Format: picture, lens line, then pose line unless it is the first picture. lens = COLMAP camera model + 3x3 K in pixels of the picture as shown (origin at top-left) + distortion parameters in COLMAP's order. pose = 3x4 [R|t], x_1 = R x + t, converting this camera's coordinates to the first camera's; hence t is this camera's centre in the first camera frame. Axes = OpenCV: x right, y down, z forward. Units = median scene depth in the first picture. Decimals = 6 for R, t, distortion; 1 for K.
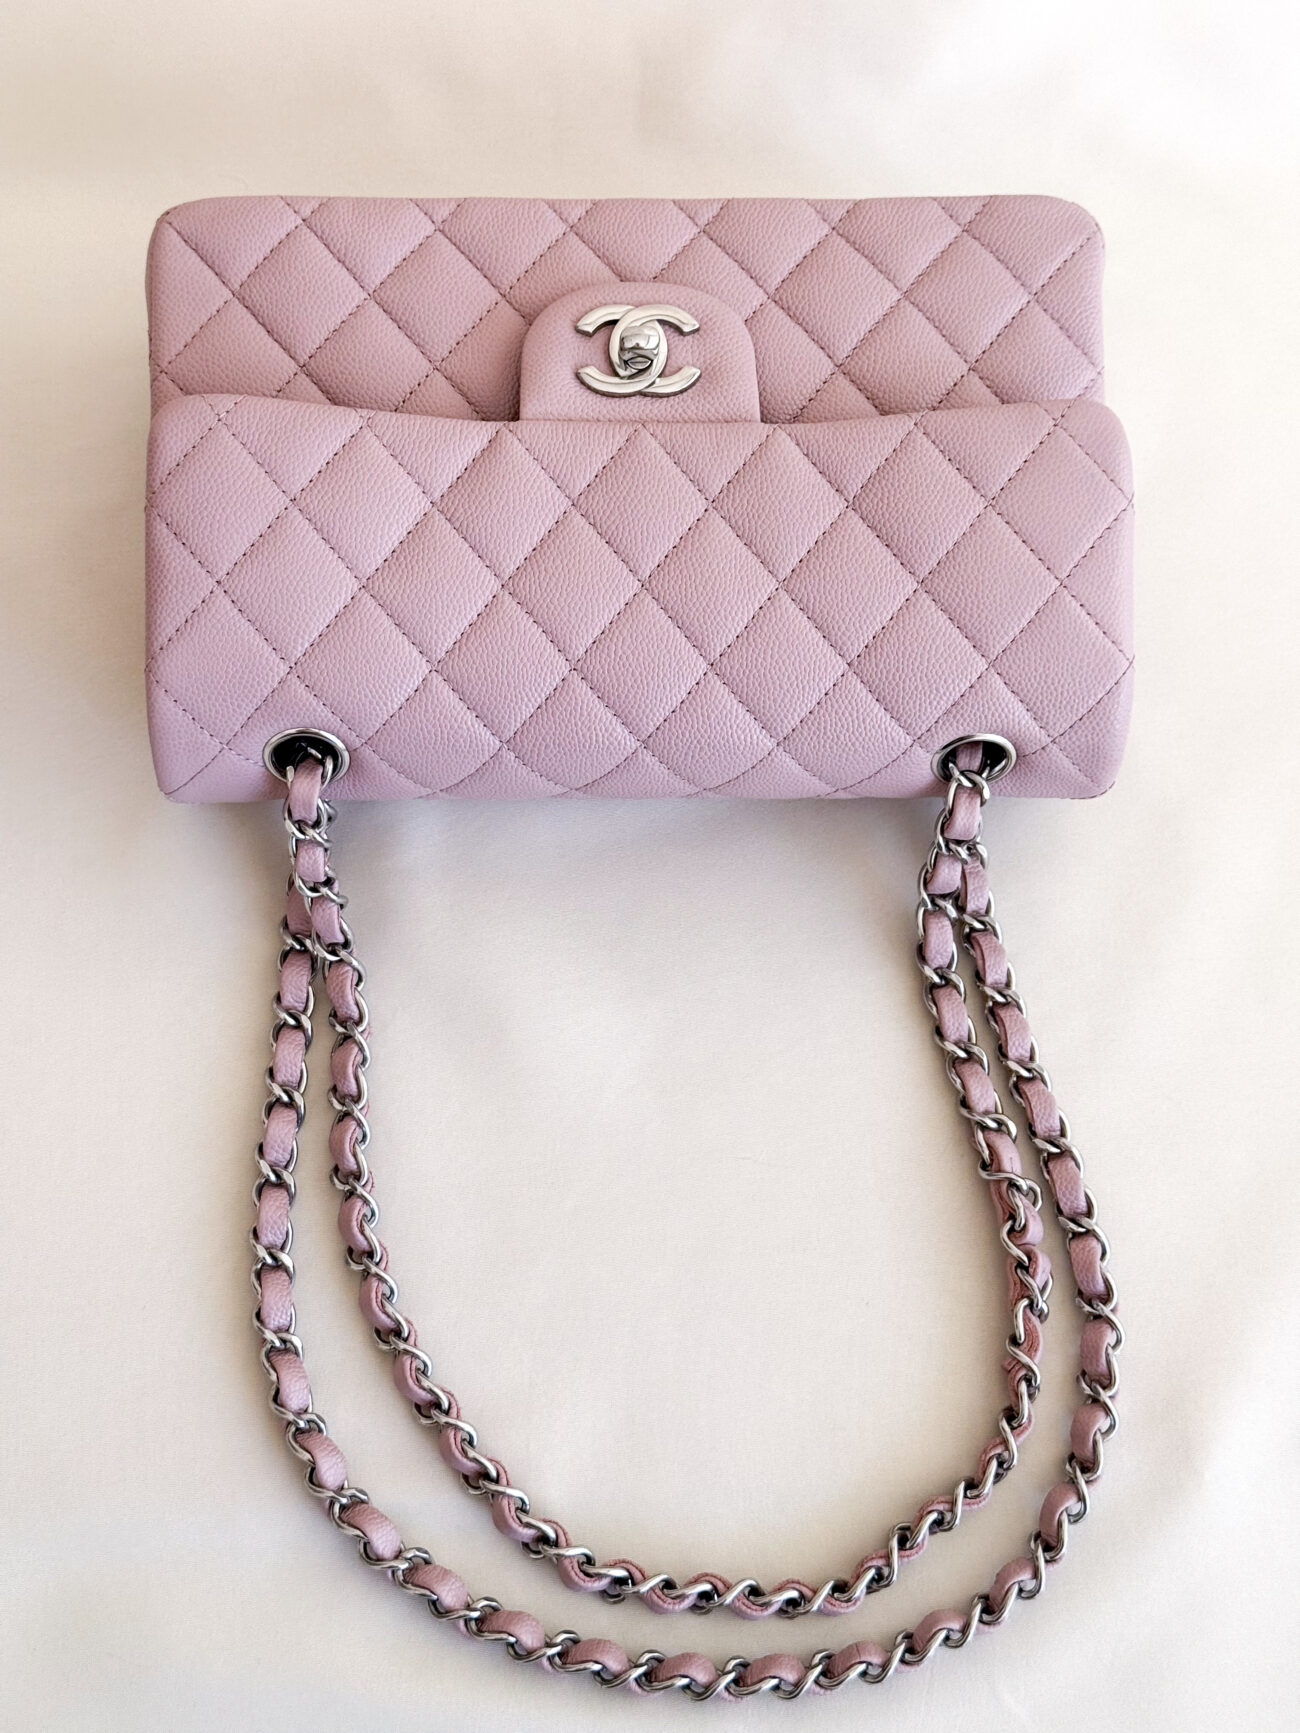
lens RADIAL K [[2584.5, 0, 650.0], [0, 2584.5, 866.5], [0, 0, 1]] dist [0.113805, 0.017938]
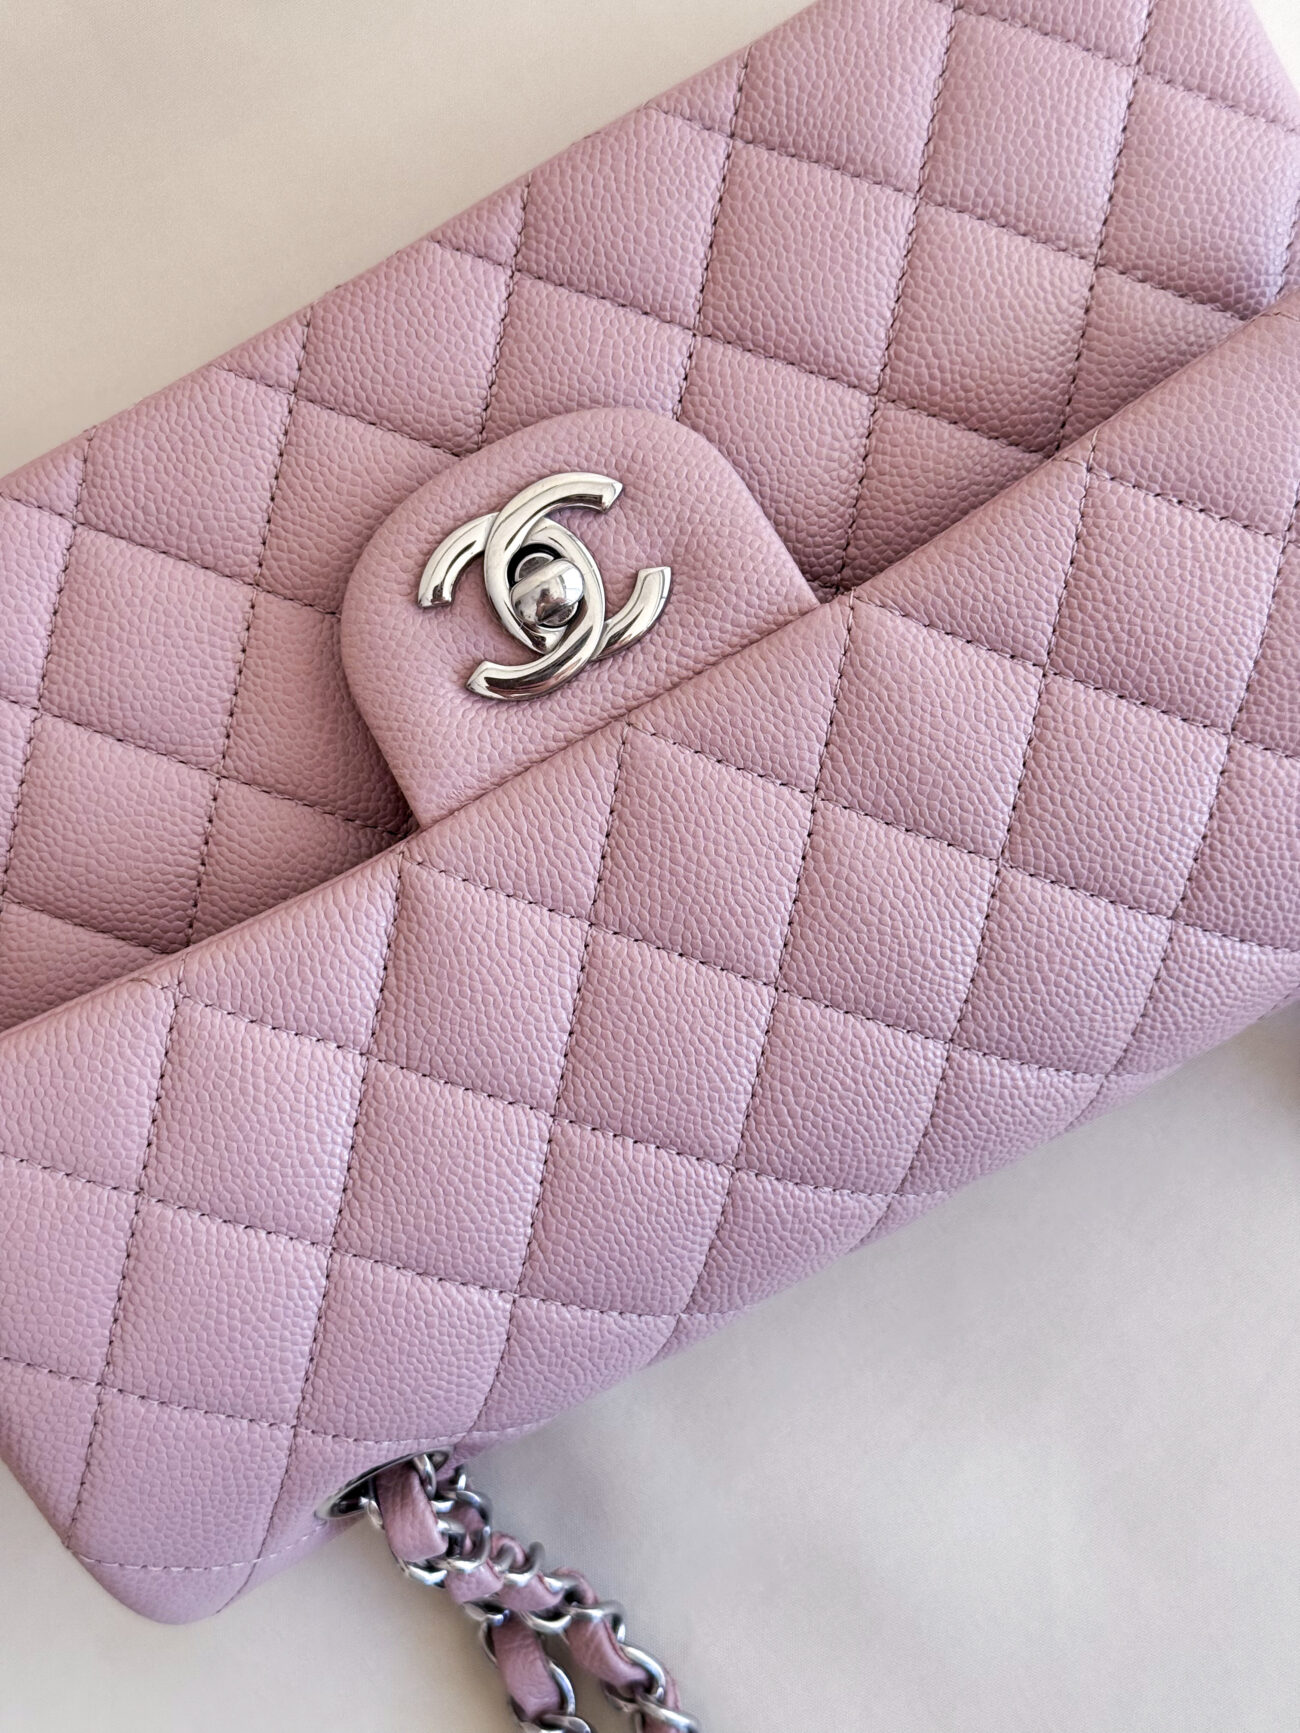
lens RADIAL K [[2584.5, 0, 650.0], [0, 2584.5, 866.5], [0, 0, 1]] dist [0.113805, 0.017938]
pose [[0.875321, -0.479664, -0.061117, 0.018961], [0.474520, 0.827796, 0.299307, -0.299638], [-0.092975, -0.290991, 0.952197, 0.486982]]
